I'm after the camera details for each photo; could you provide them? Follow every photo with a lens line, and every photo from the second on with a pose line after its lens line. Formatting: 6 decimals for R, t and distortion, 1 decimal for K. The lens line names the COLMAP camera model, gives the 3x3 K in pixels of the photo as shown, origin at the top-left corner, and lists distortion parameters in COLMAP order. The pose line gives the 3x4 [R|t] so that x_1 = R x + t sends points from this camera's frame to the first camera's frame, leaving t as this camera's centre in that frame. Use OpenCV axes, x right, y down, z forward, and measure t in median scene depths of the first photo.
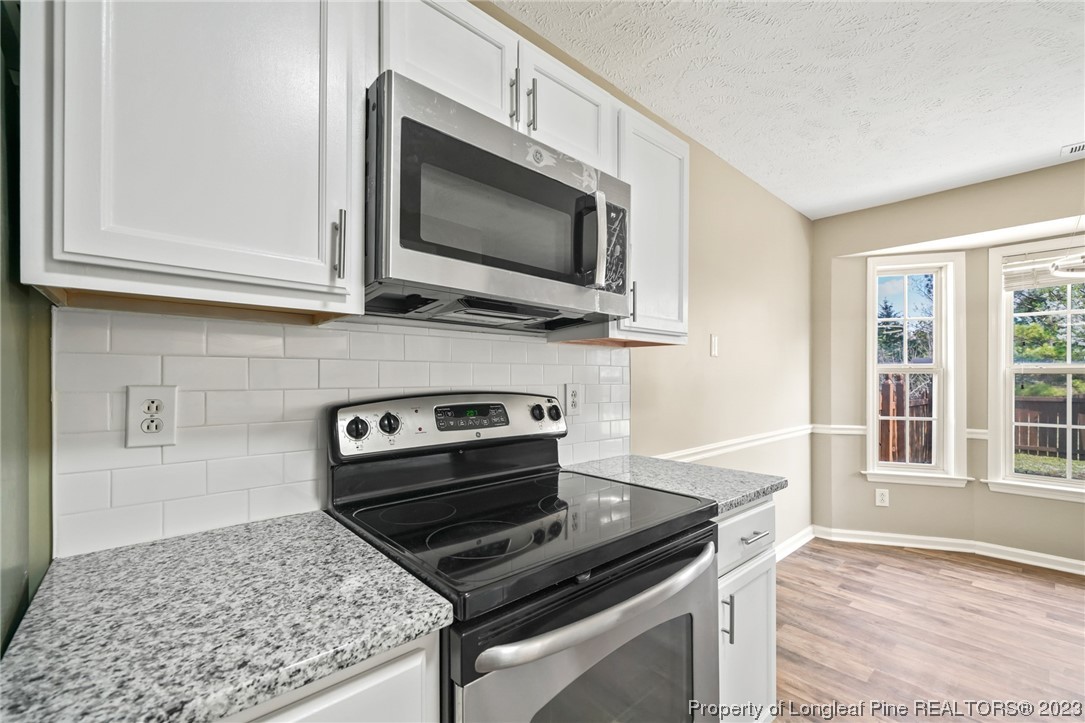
lens RADIAL K [[461.2, 0, 570.2], [0, 461.2, 380.5], [0, 0, 1]] dist [0.004854, 0.000960]
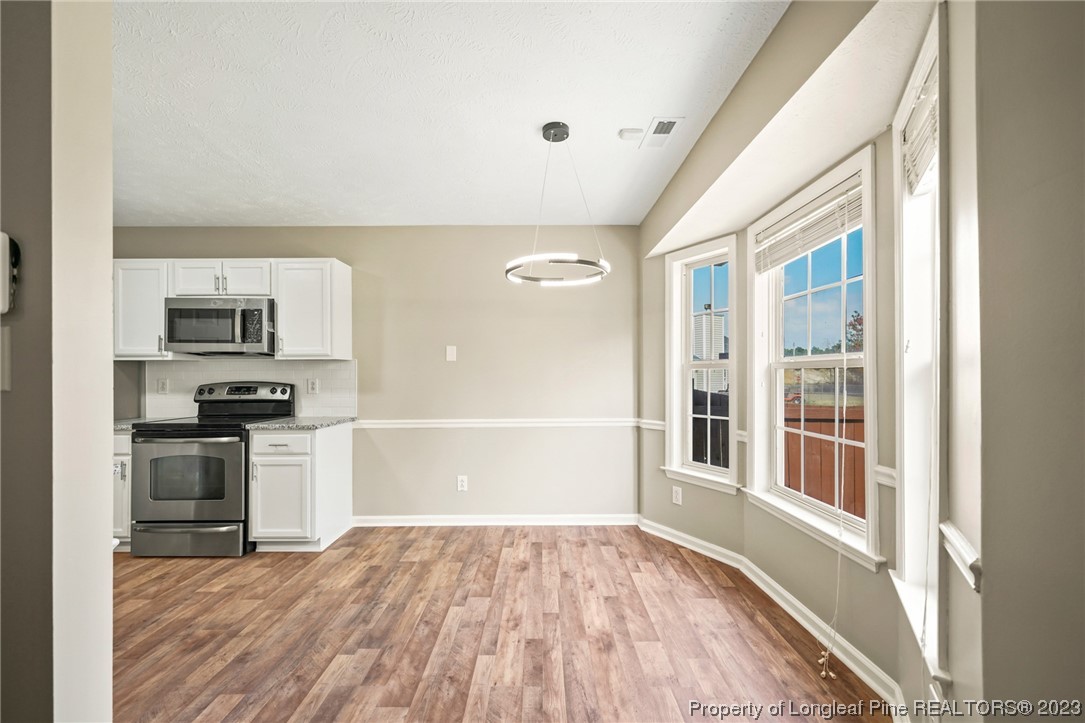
lens RADIAL K [[461.2, 0, 536.8], [0, 461.2, 379.3], [0, 0, 1]] dist [0.004854, 0.000960]
pose [[0.726066, 0.001767, -0.687622, 2.004813], [0.001364, 0.999991, 0.004010, 0.001676], [0.687623, -0.003850, 0.726057, 0.141903]]
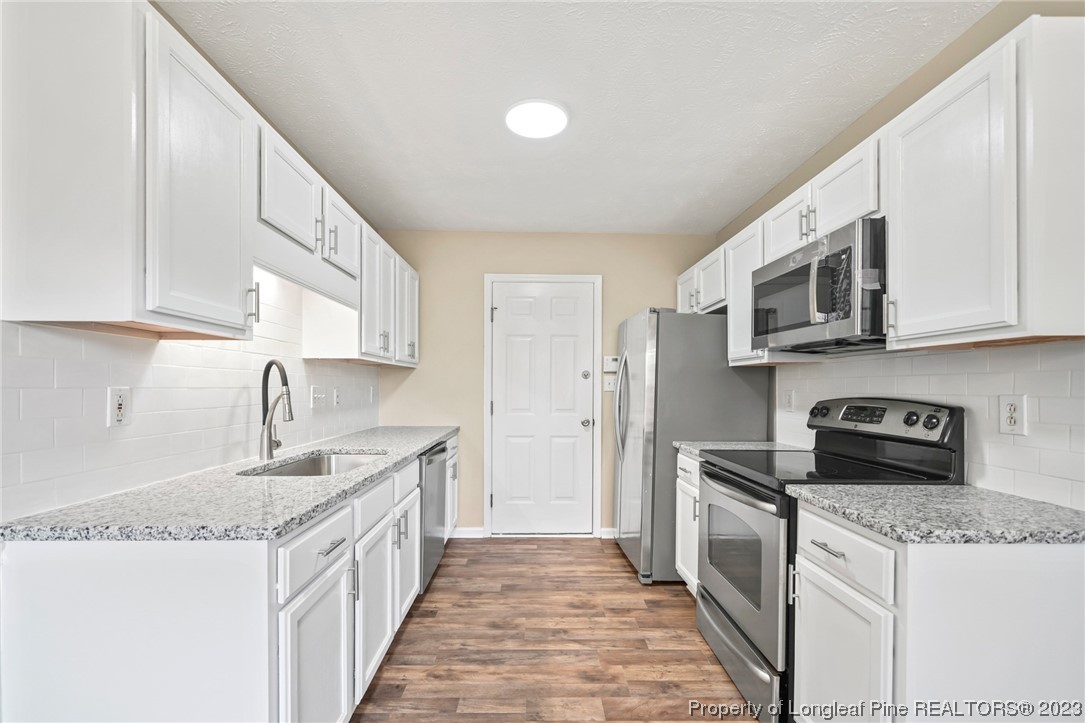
lens RADIAL K [[461.2, 0, 540.3], [0, 461.2, 386.2], [0, 0, 1]] dist [0.004854, 0.000960]
pose [[-0.676929, -0.002516, -0.736044, 1.052354], [-0.007440, 0.999966, 0.003424, -0.005215], [0.736010, 0.007794, -0.676925, 0.837512]]
